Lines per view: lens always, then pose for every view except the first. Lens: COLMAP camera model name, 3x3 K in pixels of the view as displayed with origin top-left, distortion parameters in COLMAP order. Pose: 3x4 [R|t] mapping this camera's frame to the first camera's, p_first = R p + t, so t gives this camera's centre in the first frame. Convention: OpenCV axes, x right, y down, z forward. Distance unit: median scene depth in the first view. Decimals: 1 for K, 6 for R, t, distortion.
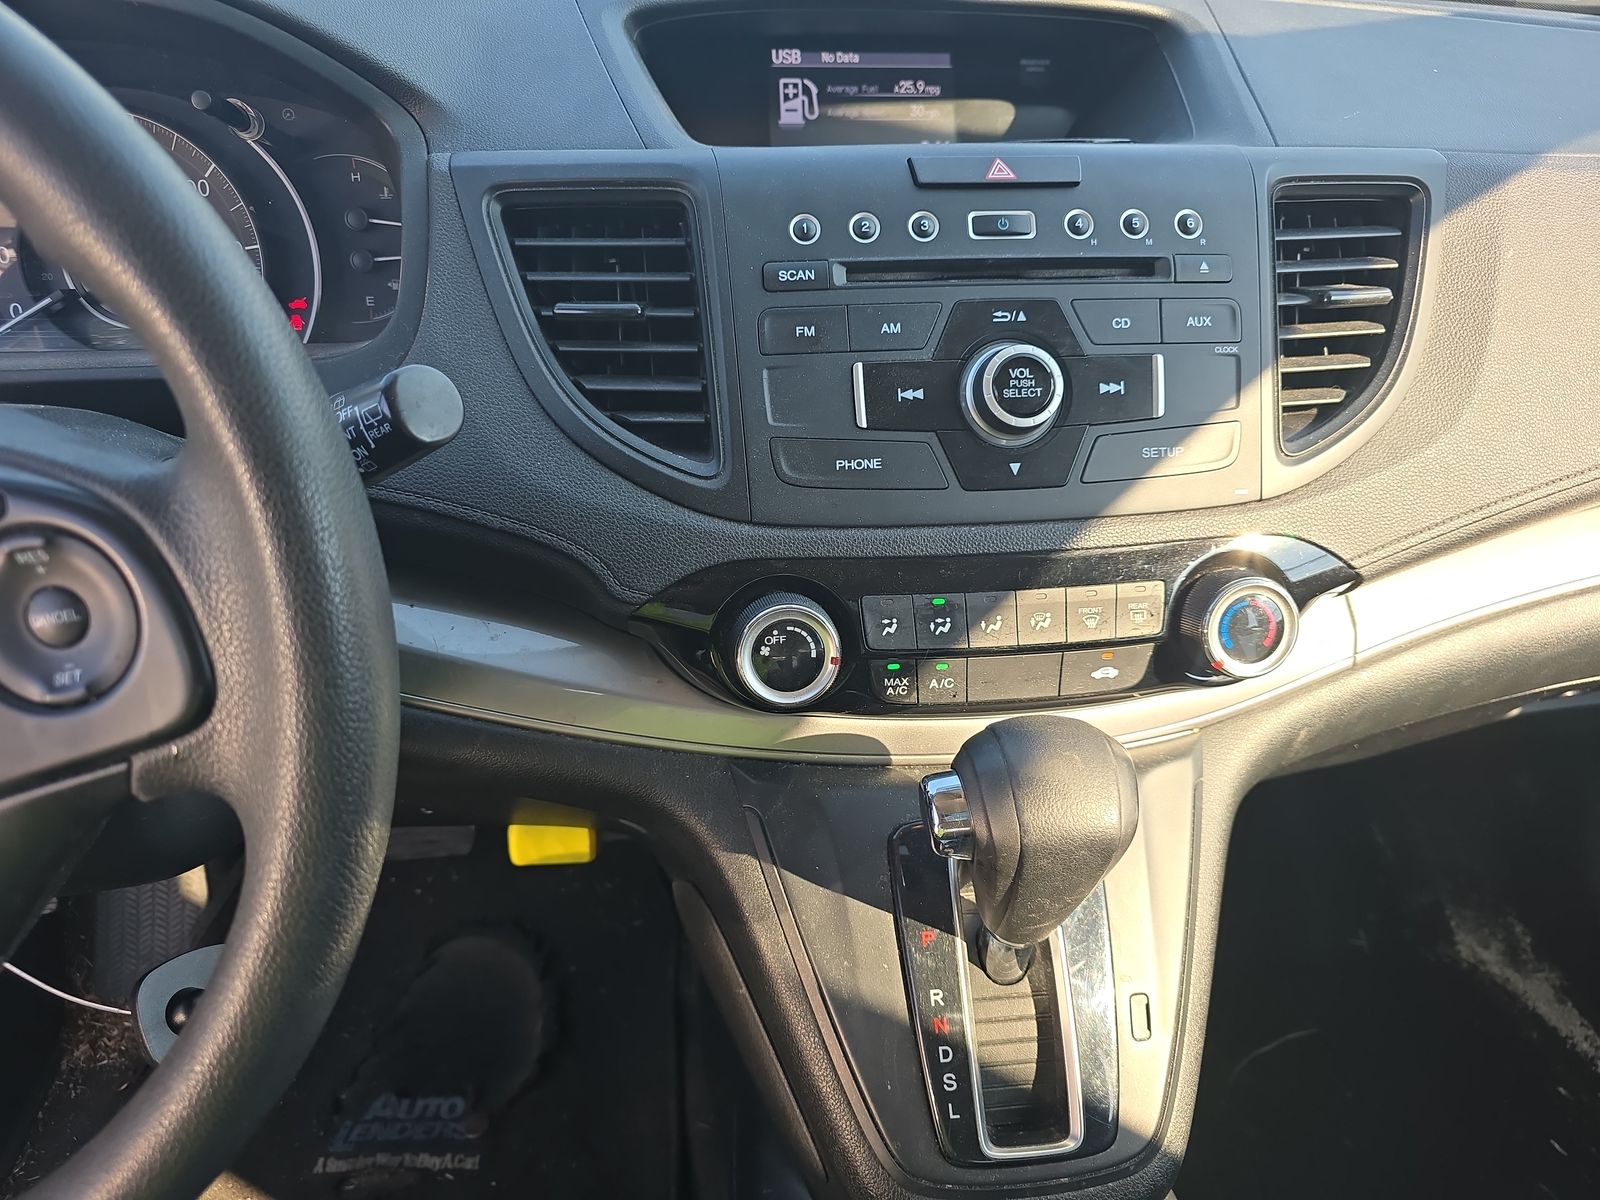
lens RADIAL K [[1060.8, 0, 793.6], [0, 1060.8, 599.5], [0, 0, 1]] dist [0.022770, -0.021995]
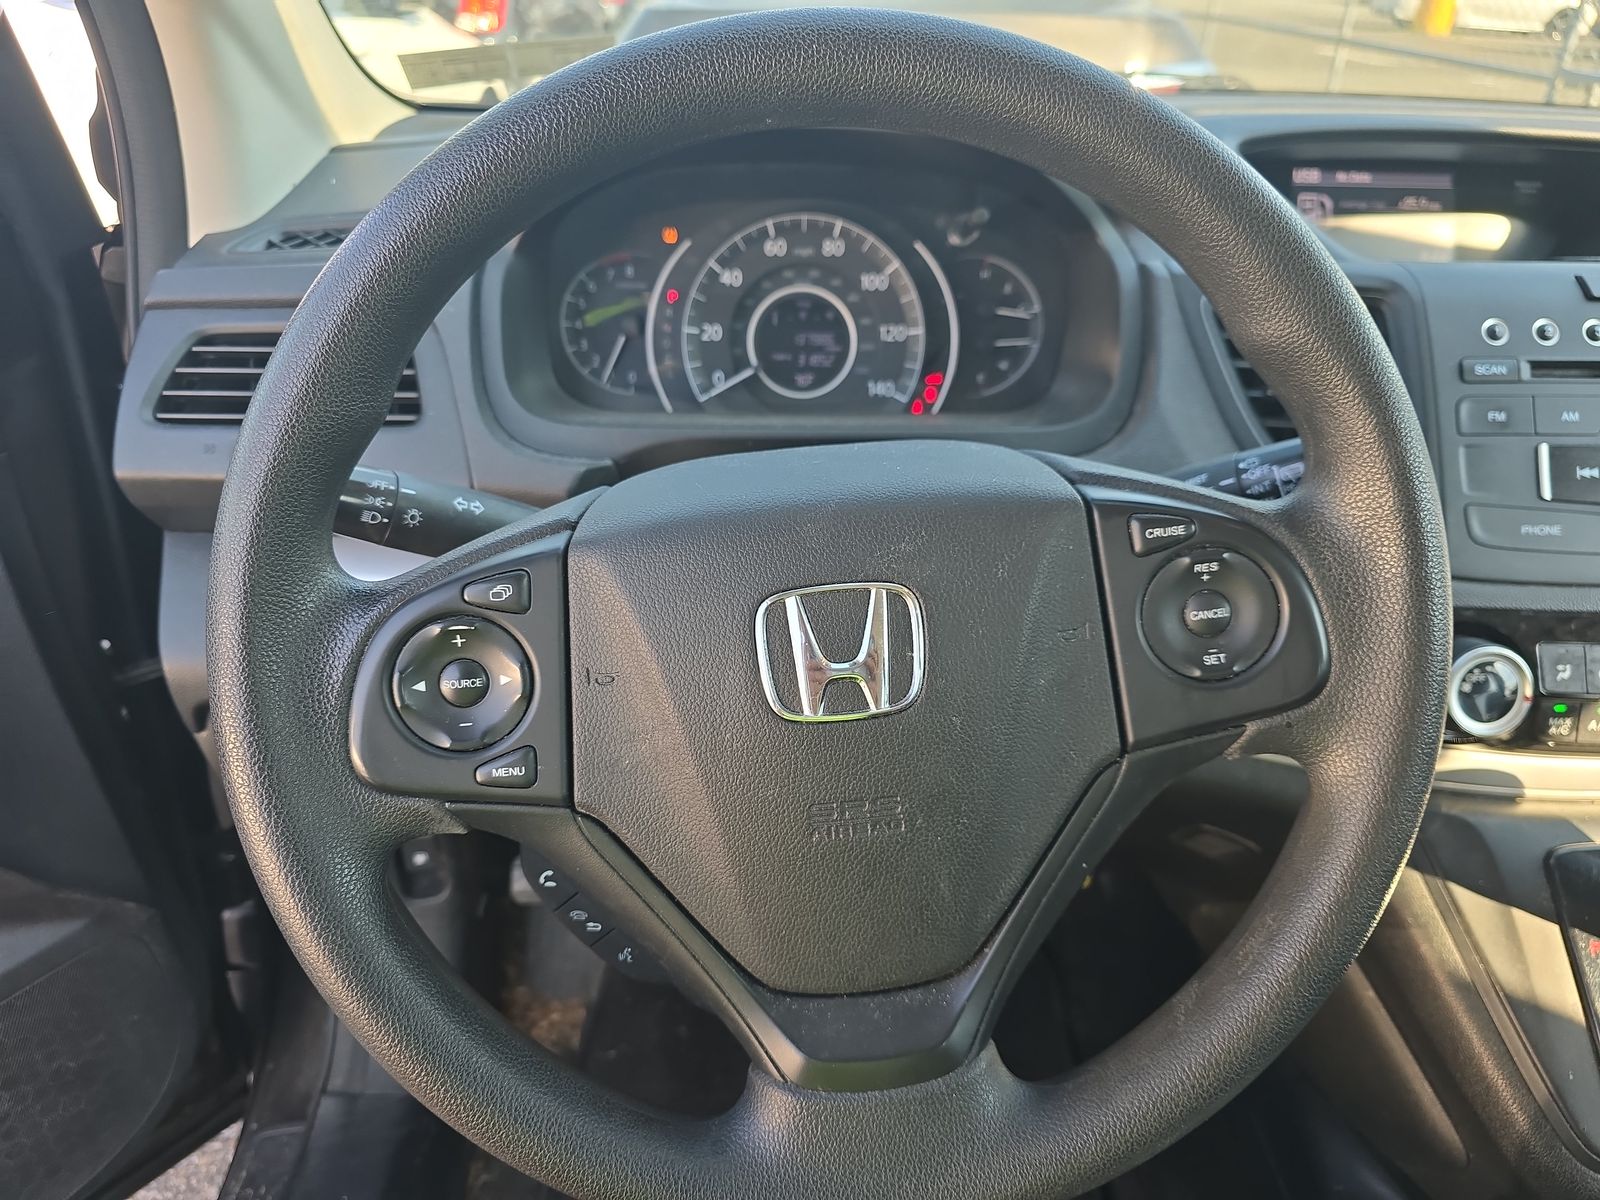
lens RADIAL K [[1060.8, 0, 784.8], [0, 1060.8, 595.7], [0, 0, 1]] dist [0.022770, -0.021995]
pose [[0.996508, 0.045284, -0.070152, -0.671480], [-0.049919, 0.996584, -0.065790, 0.061040], [0.066933, 0.069062, 0.995364, -0.209921]]
